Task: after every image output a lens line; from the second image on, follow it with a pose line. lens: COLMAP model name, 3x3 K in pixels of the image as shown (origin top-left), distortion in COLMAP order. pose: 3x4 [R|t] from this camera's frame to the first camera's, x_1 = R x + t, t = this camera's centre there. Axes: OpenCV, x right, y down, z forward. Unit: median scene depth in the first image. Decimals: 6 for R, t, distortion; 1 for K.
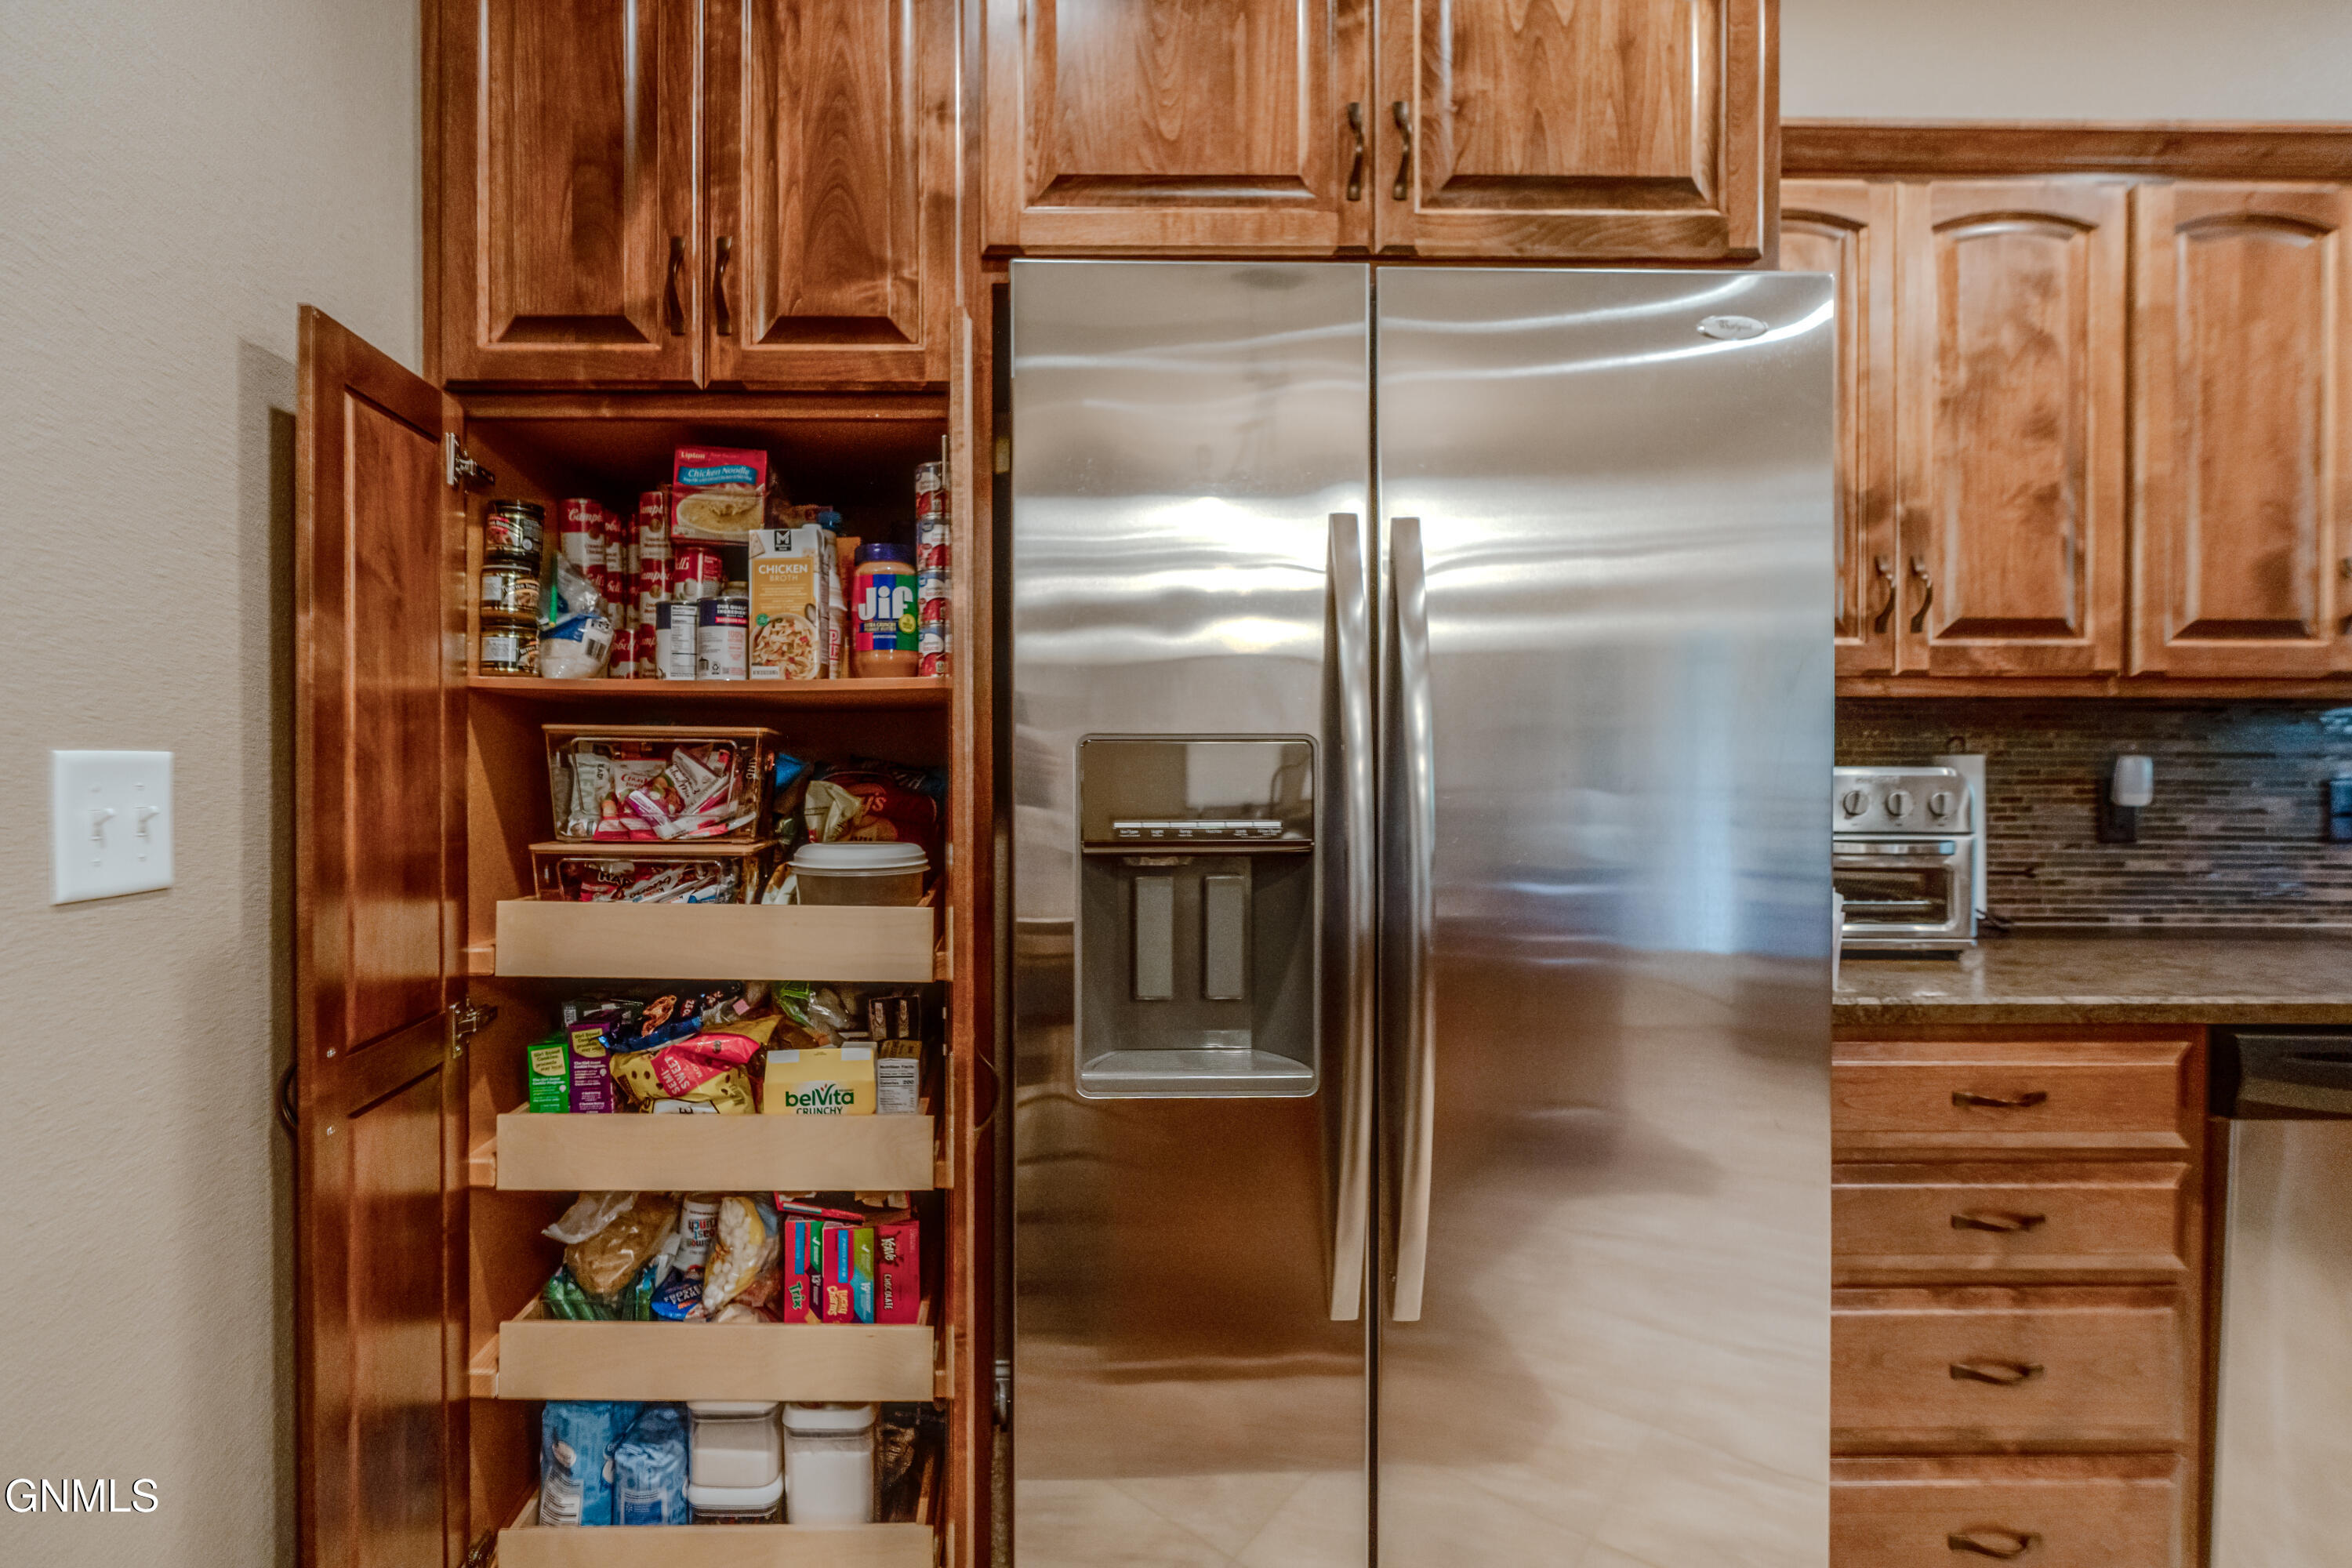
lens RADIAL K [[1134.7, 0, 1064.0], [0, 1134.7, 764.6], [0, 0, 1]] dist [-0.004361, 0.000334]
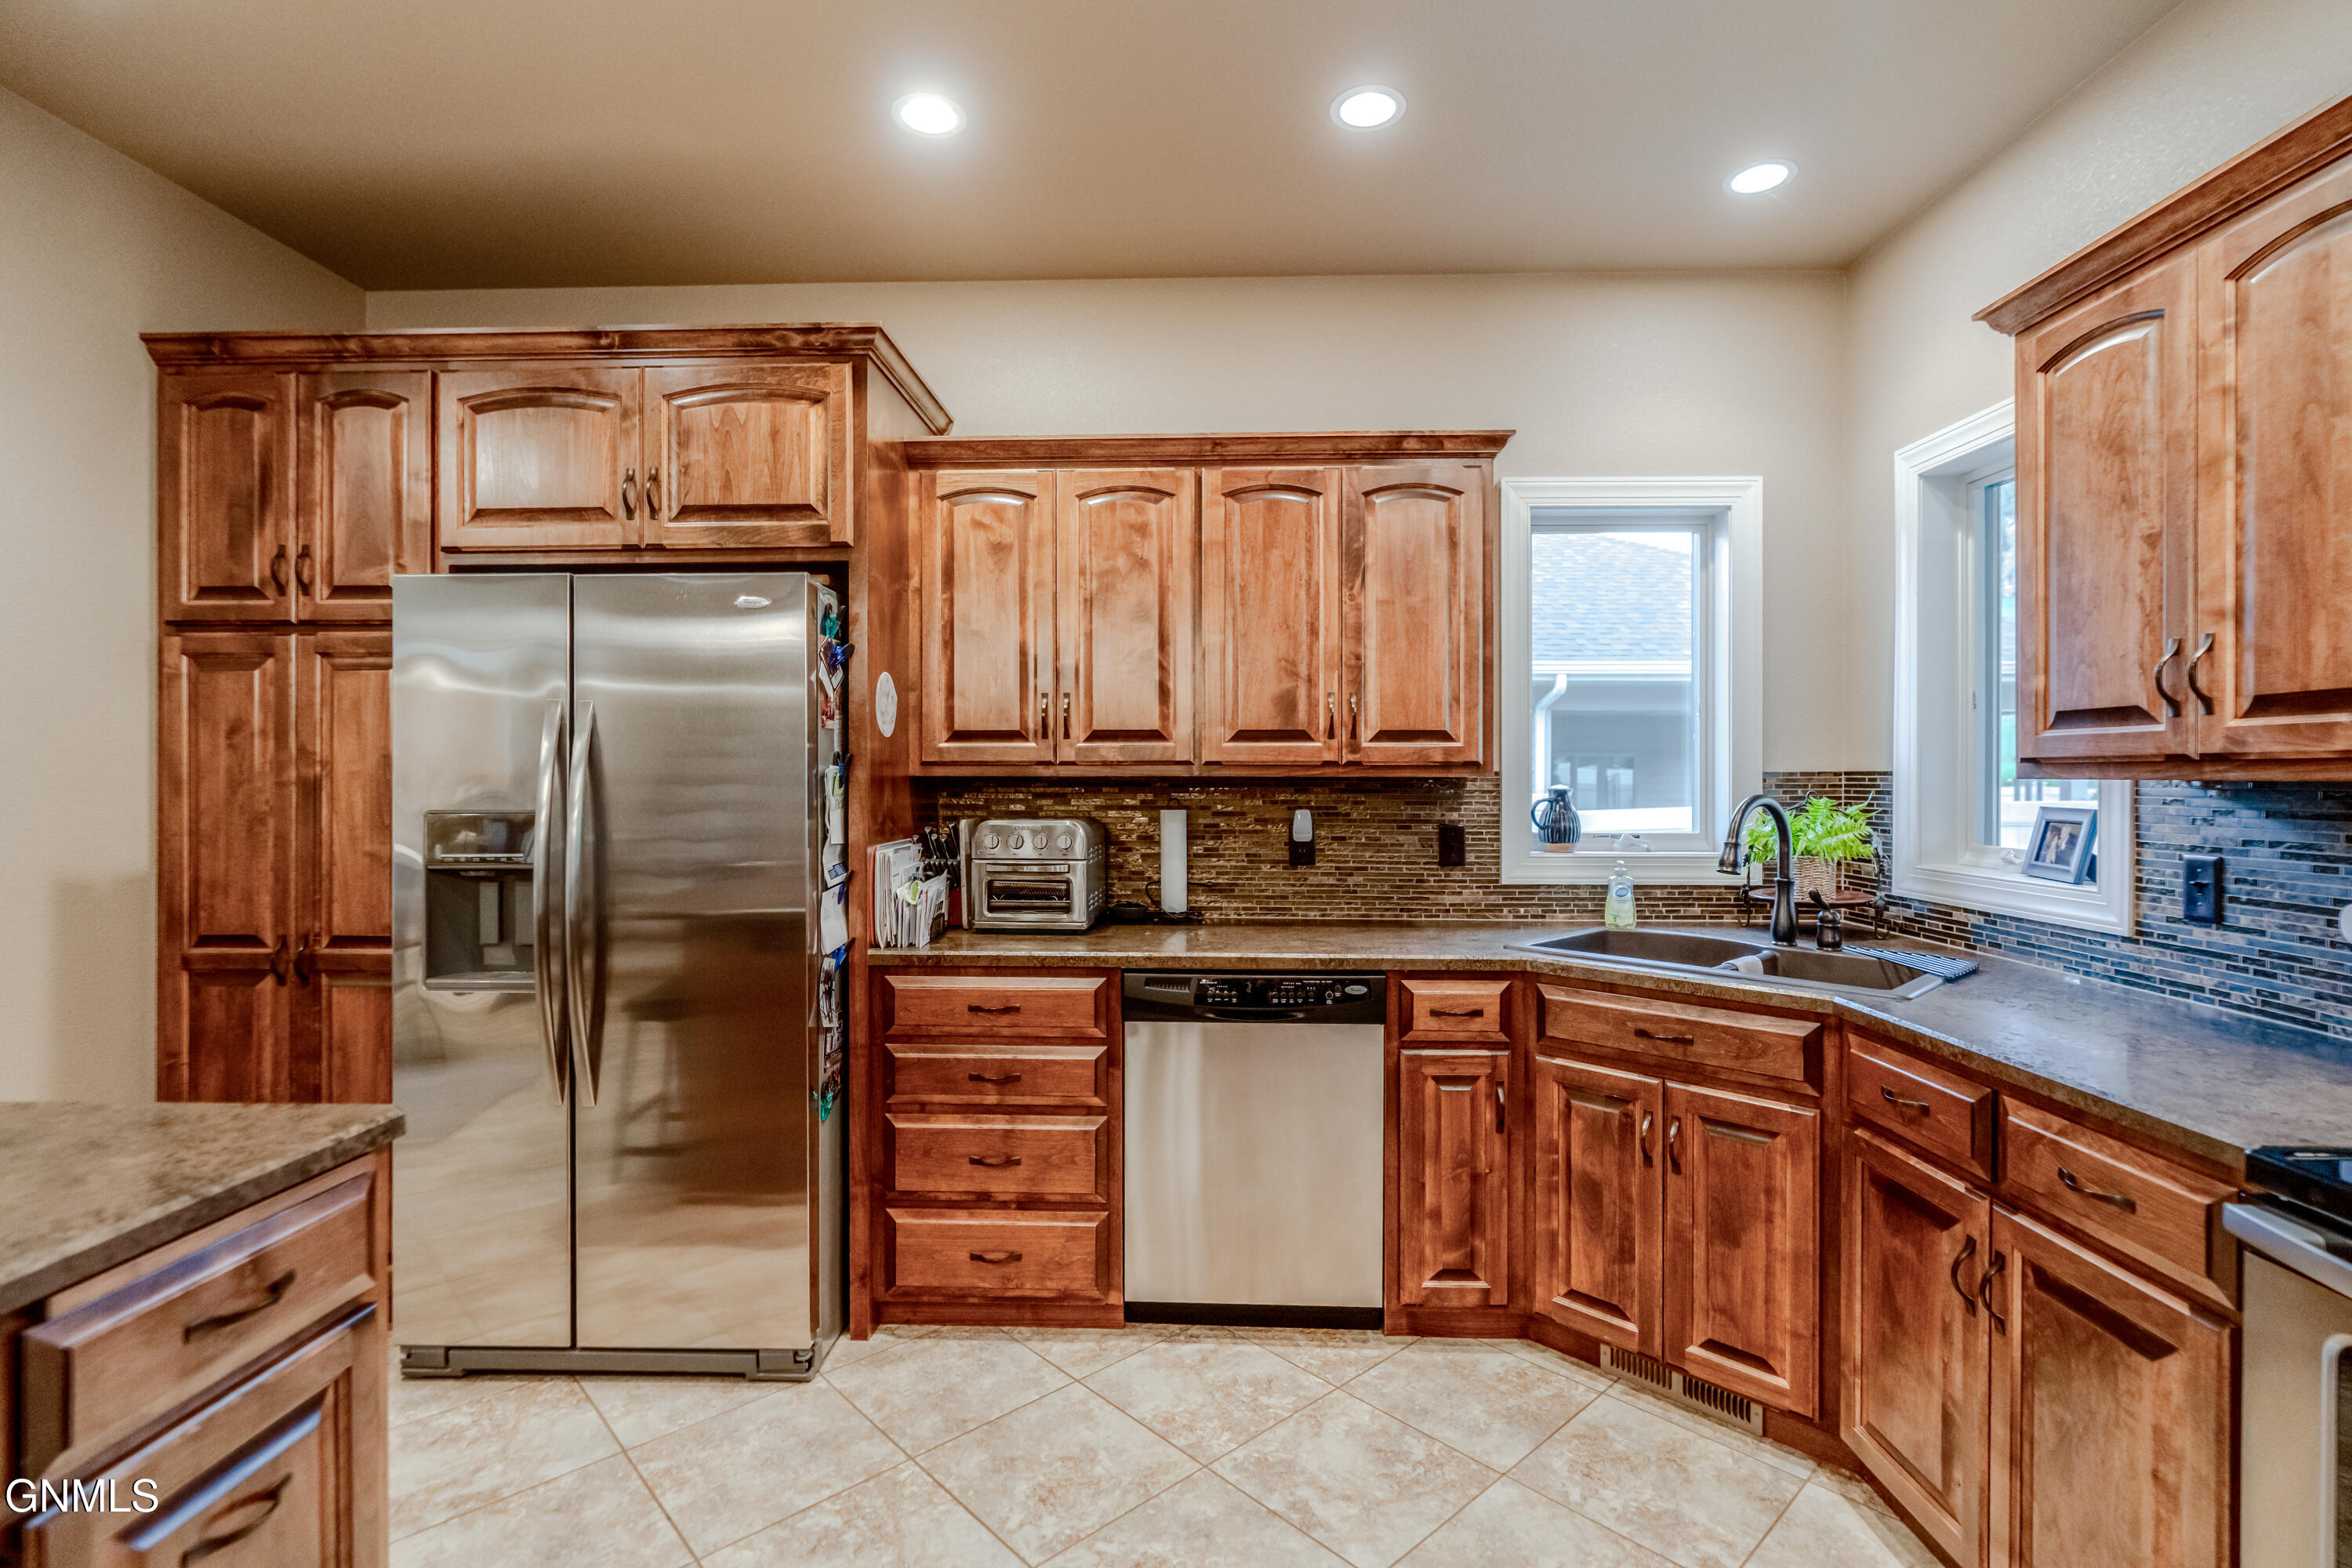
lens RADIAL K [[1086.8, 0, 1183.9], [0, 1086.8, 774.6], [0, 0, 1]] dist [-0.006101, 0.000958]
pose [[0.998965, -0.000749, -0.045481, 1.239541], [0.000425, 0.999975, -0.007124, -0.065558], [0.045485, 0.007097, 0.998940, -0.734011]]
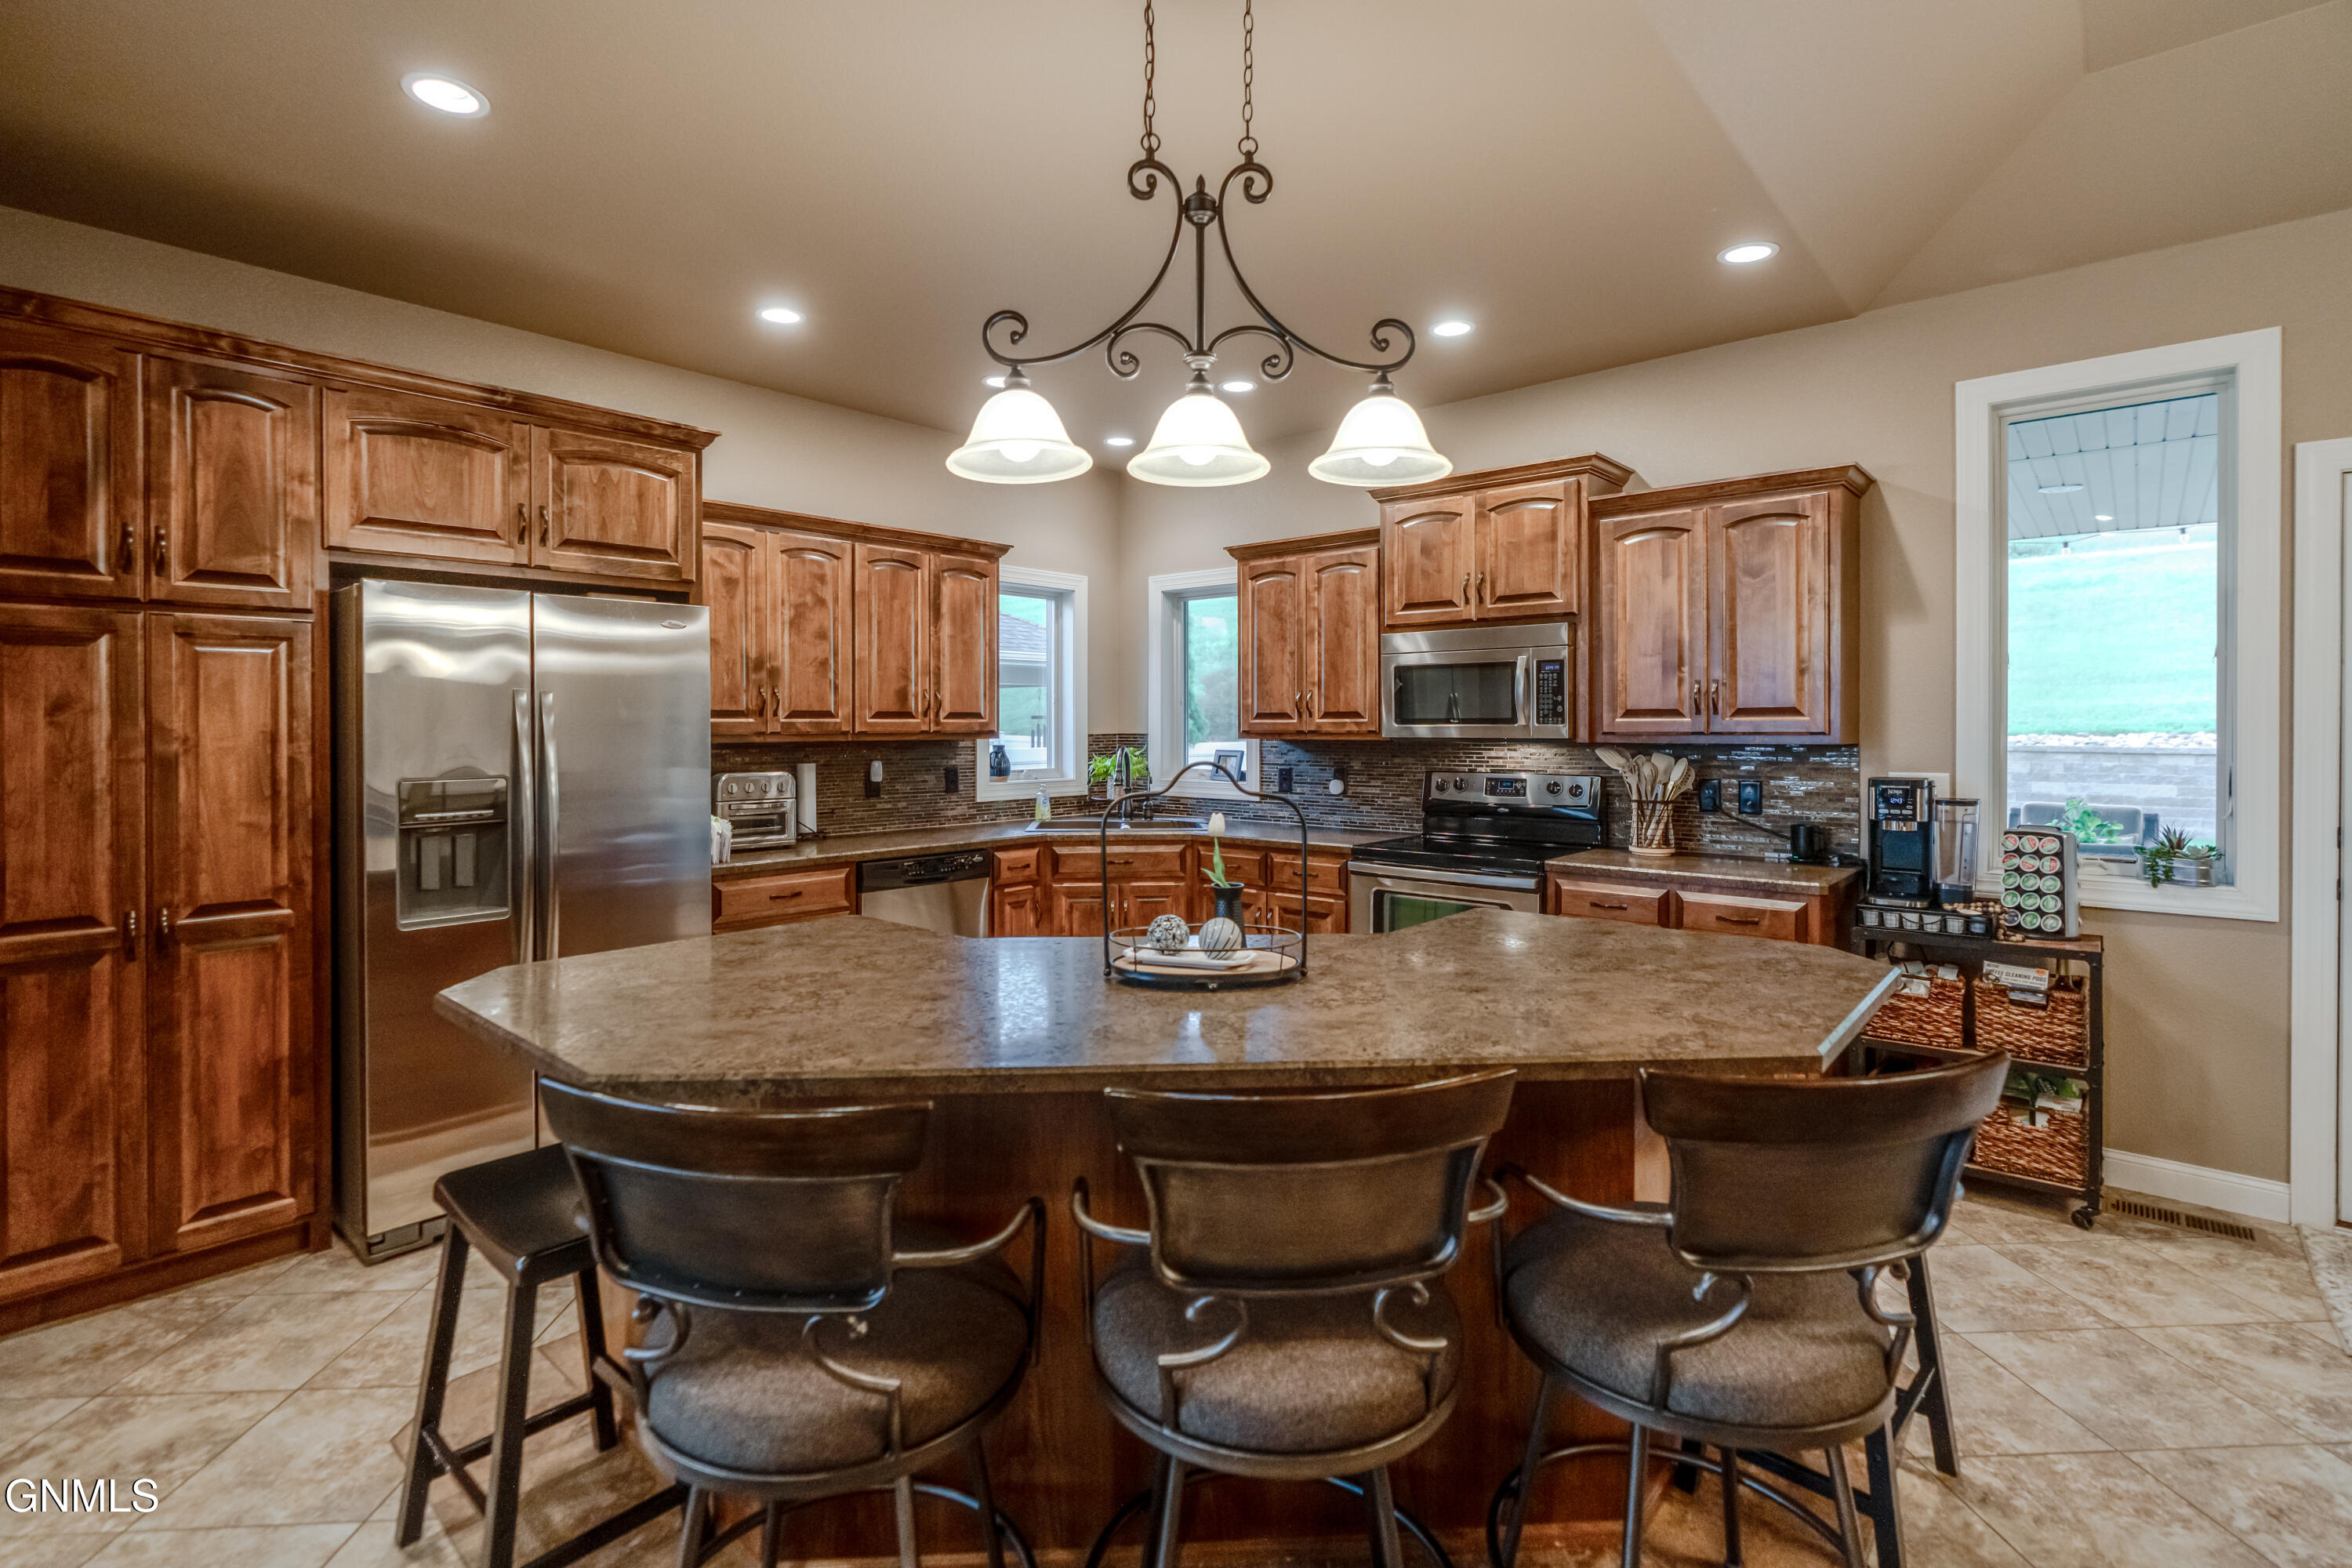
lens RADIAL K [[1097.3, 0, 1177.1], [0, 1097.3, 725.3], [0, 0, 1]] dist [-0.006599, 0.000875]
pose [[0.673788, -0.003213, 0.738918, -0.503854], [0.007845, 0.999965, -0.002806, -0.104412], [-0.738883, 0.007688, 0.673790, -1.523814]]
